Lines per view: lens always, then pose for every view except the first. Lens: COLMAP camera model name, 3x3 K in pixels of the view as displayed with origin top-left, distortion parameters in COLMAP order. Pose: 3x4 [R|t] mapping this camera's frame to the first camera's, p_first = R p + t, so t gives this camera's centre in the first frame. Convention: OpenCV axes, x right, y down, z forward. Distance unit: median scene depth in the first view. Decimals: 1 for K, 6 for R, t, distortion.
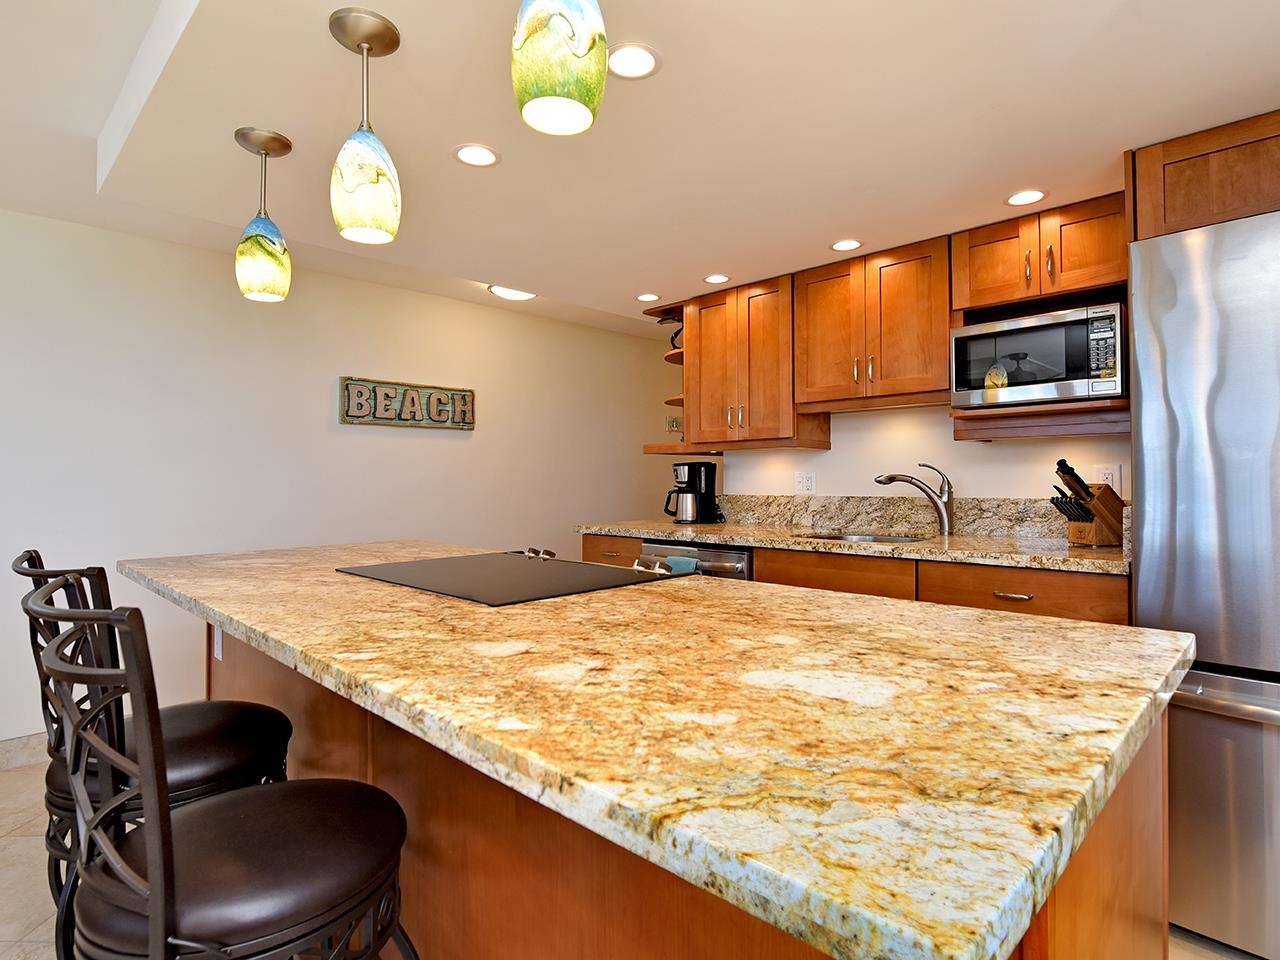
lens RADIAL K [[676.1, 0, 644.2], [0, 676.1, 457.5], [0, 0, 1]] dist [0.000680, 0.000009]
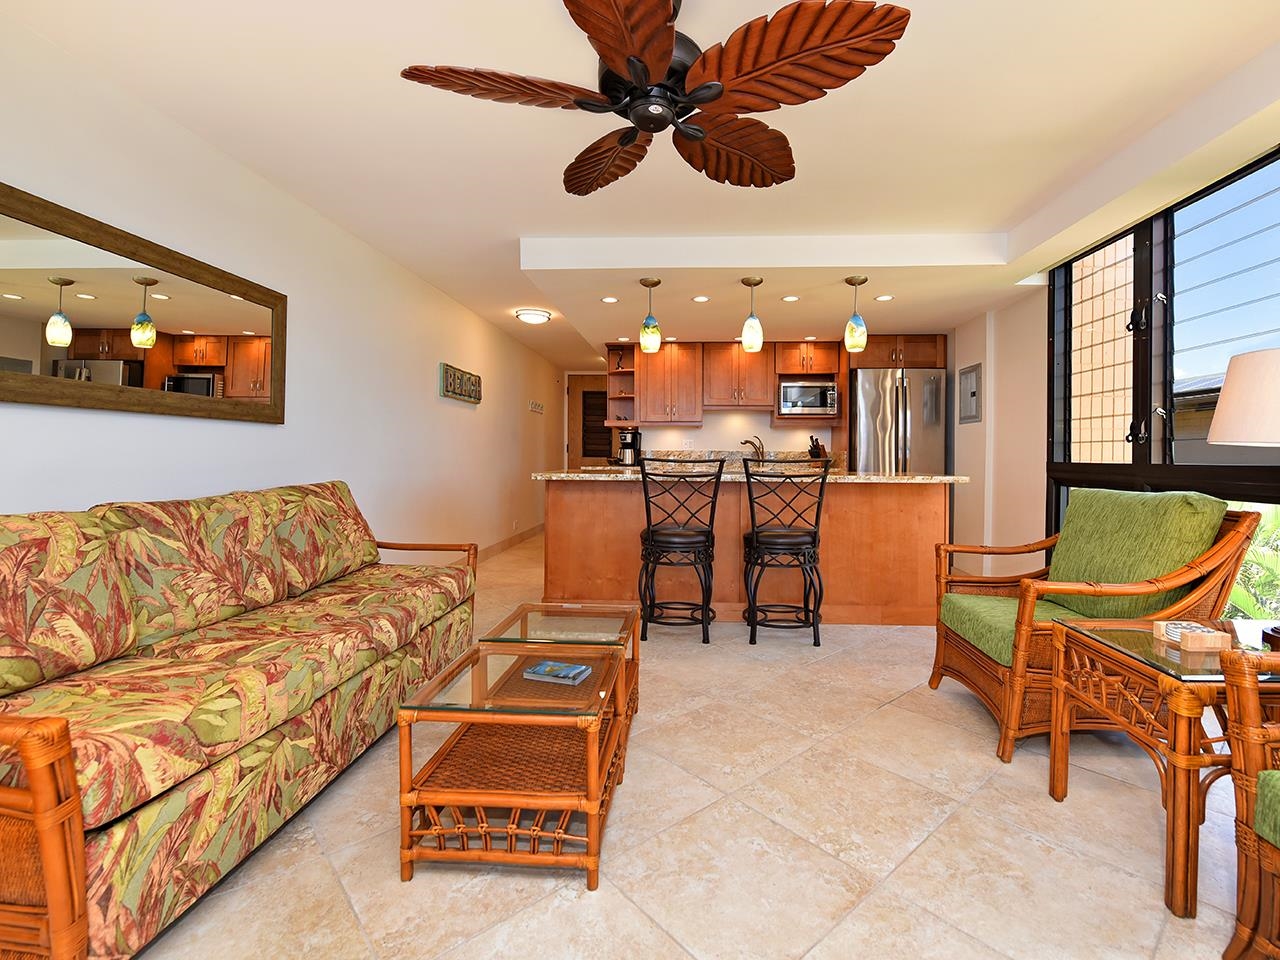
lens RADIAL K [[636.2, 0, 682.8], [0, 636.2, 454.8], [0, 0, 1]] dist [-0.018902, -0.000582]
pose [[0.741561, 0.013320, 0.670753, -1.091661], [-0.032399, 0.999347, 0.015974, 0.041782], [-0.670102, -0.033577, 0.741509, -0.406053]]
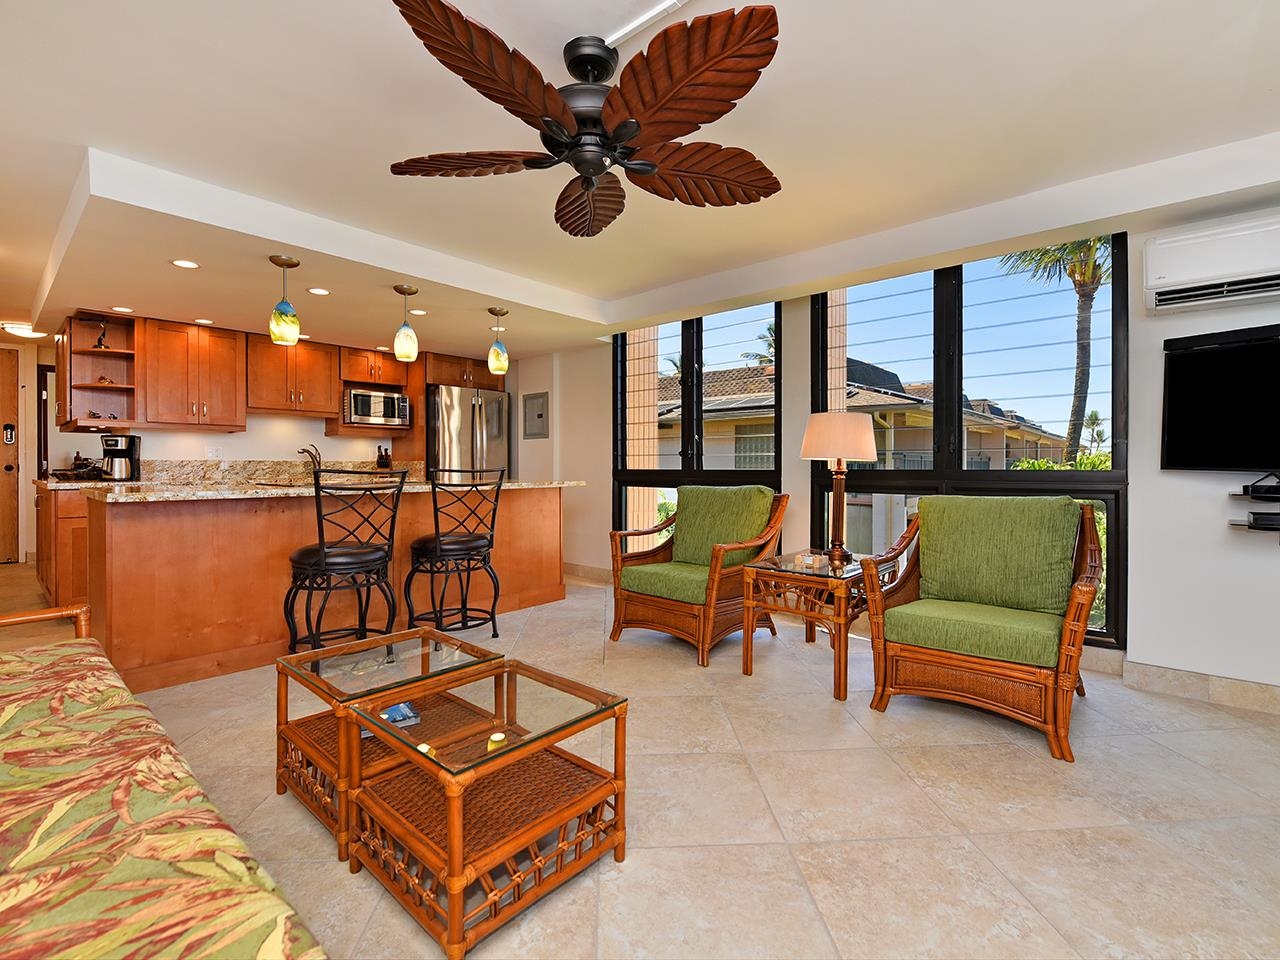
lens RADIAL K [[571.7, 0, 681.3], [0, 571.7, 468.5], [0, 0, 1]] dist [-0.007988, -0.000969]
pose [[-0.096192, 0.003714, 0.995356, -1.309534], [-0.029202, 0.999552, -0.006552, 0.055468], [-0.994934, -0.029696, -0.096040, 0.009151]]
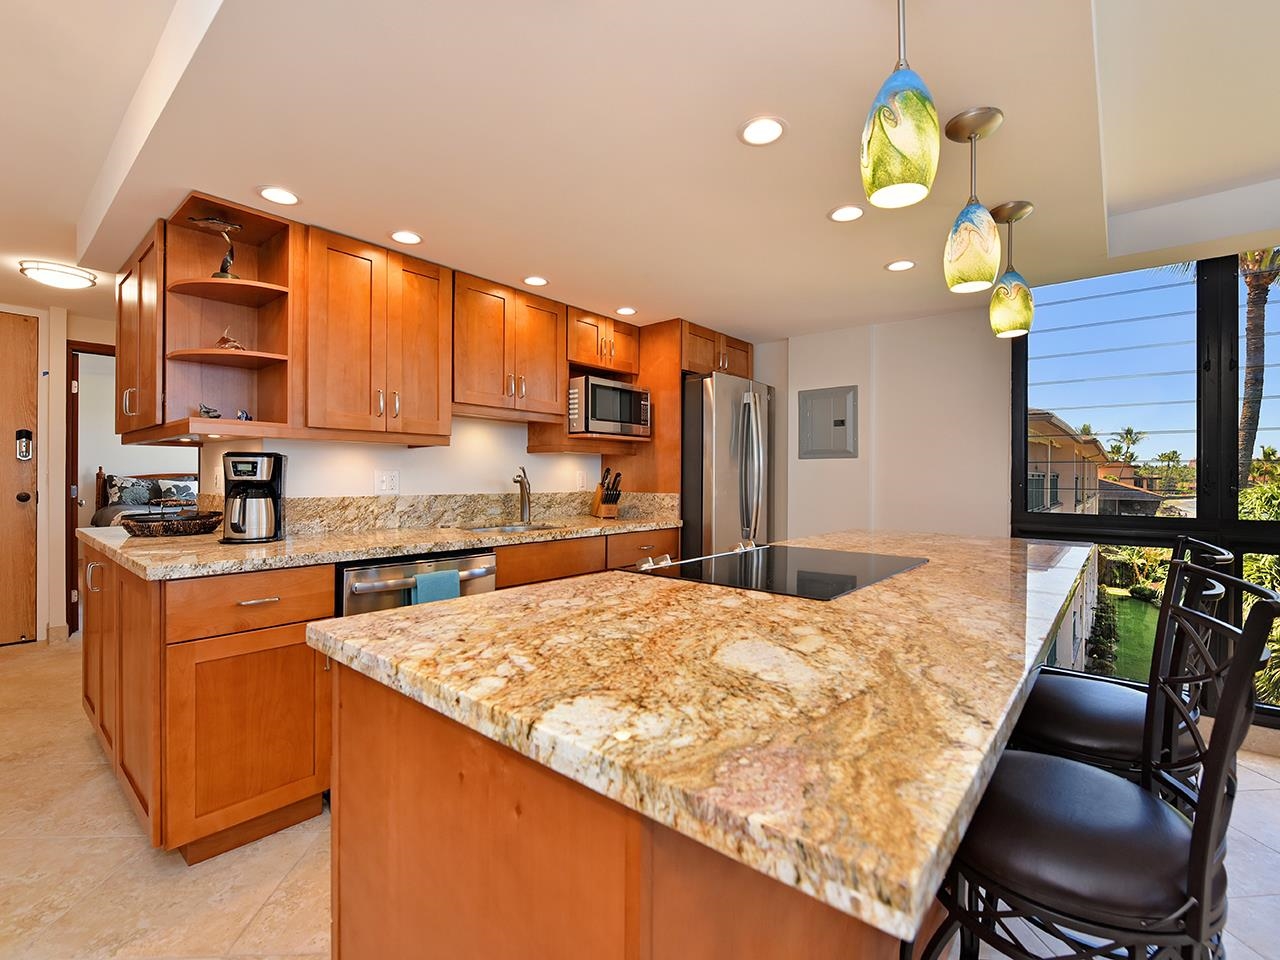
lens RADIAL K [[575.5, 0, 640.0], [0, 575.5, 480.0], [0, 0, 1]] dist [-0.000506, -0.000261]
pose [[-0.063153, 0.003961, 0.997996, -0.610132], [-0.037194, 0.999288, -0.006320, 0.028155], [-0.997311, -0.037519, -0.062960, 0.744573]]
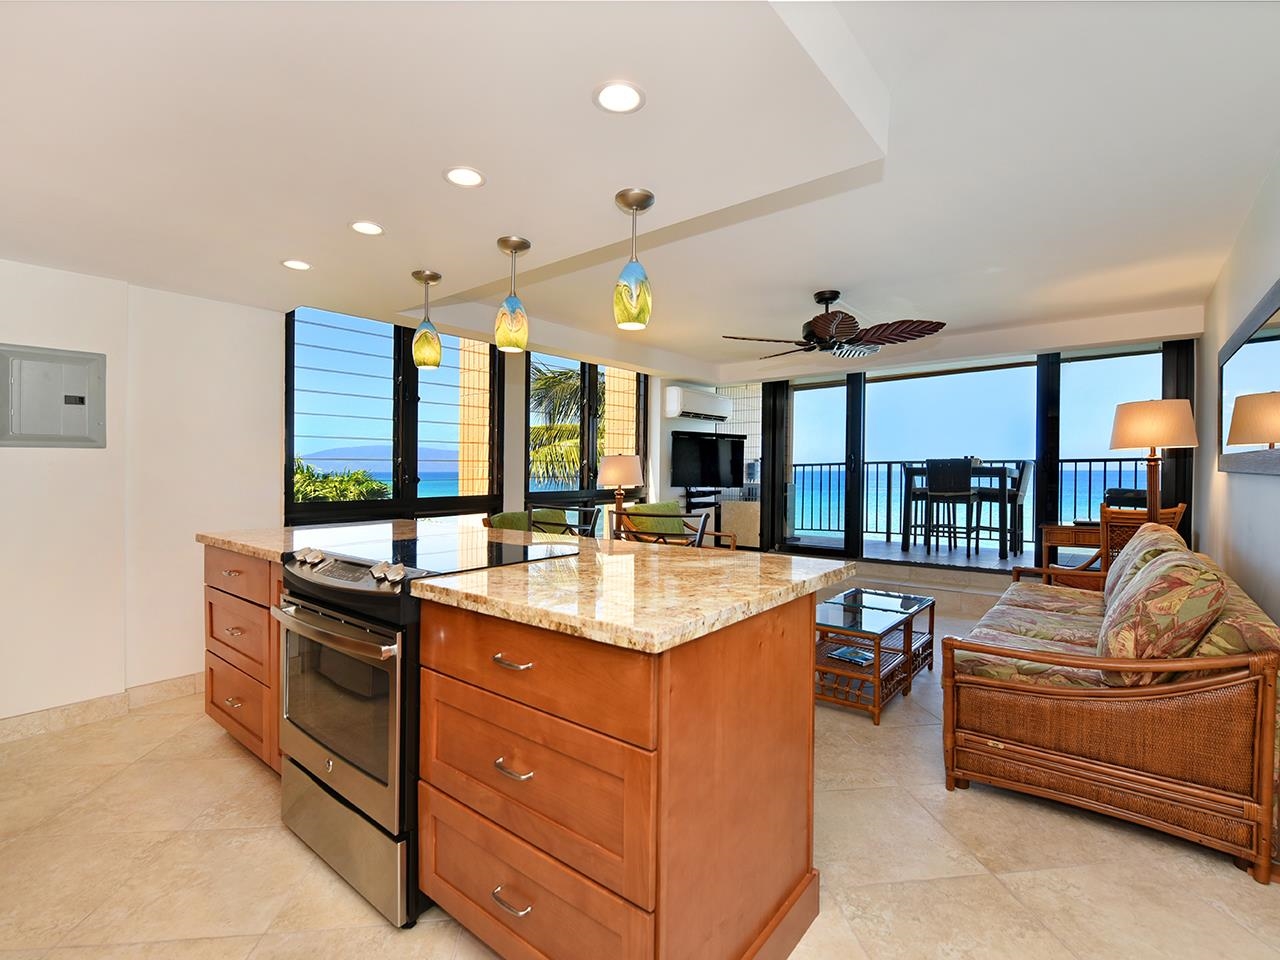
lens RADIAL K [[593.7, 0, 668.1], [0, 593.7, 483.6], [0, 0, 1]] dist [-0.035898, 0.000186]
pose [[-0.993292, 0.012416, -0.114968, -0.260329], [0.013366, 0.999883, -0.007489, 0.033920], [0.114862, -0.008976, -0.993341, 1.220461]]
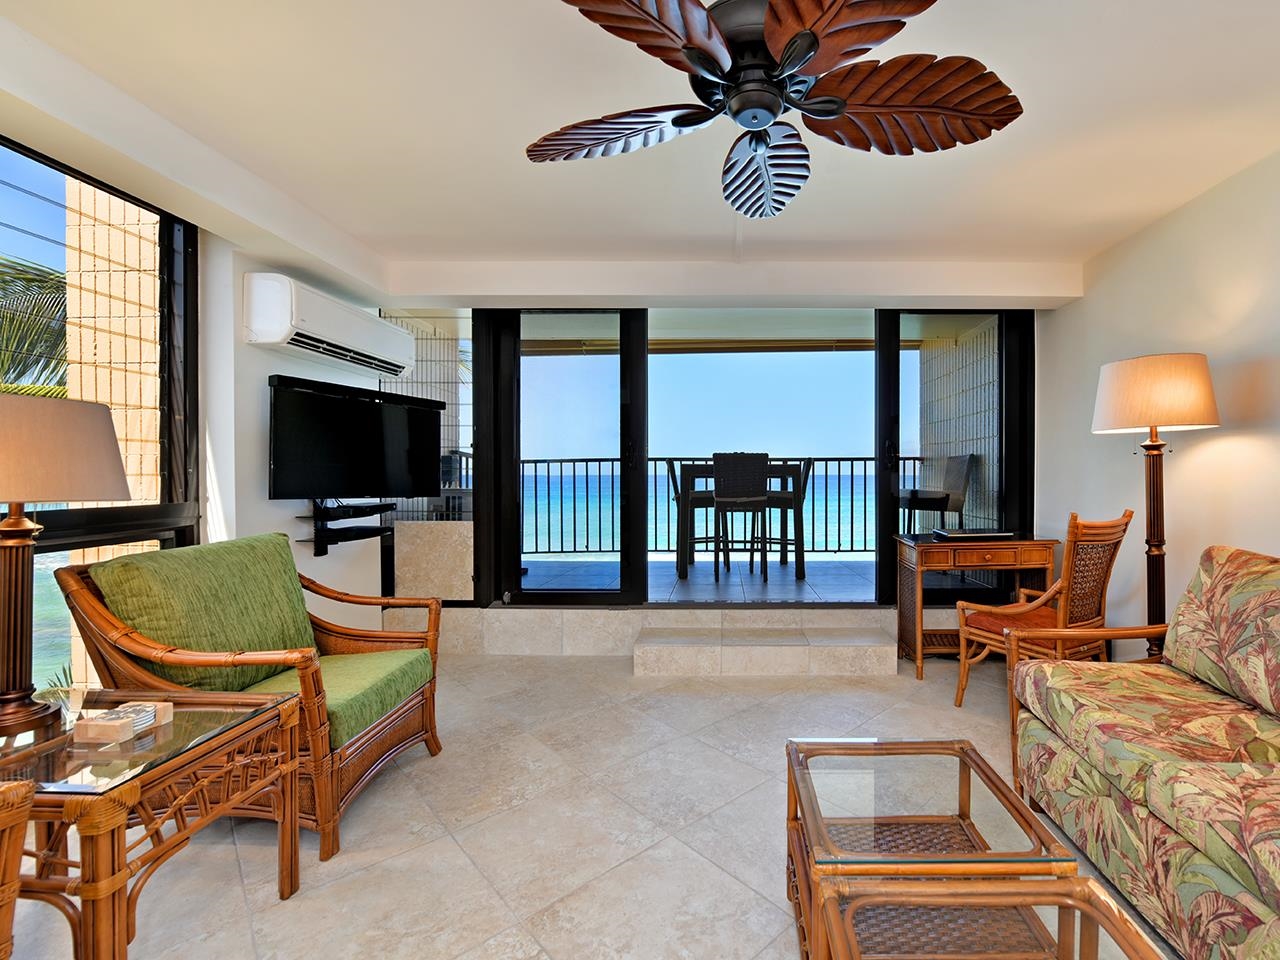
lens RADIAL K [[564.9, 0, 727.5], [0, 564.9, 489.4], [0, 0, 1]] dist [-0.014752, -0.000159]
pose [[-0.726685, 0.025508, -0.686497, -0.423034], [0.026756, 0.999603, 0.008820, 0.025174], [0.686450, -0.011959, -0.727079, 0.332295]]
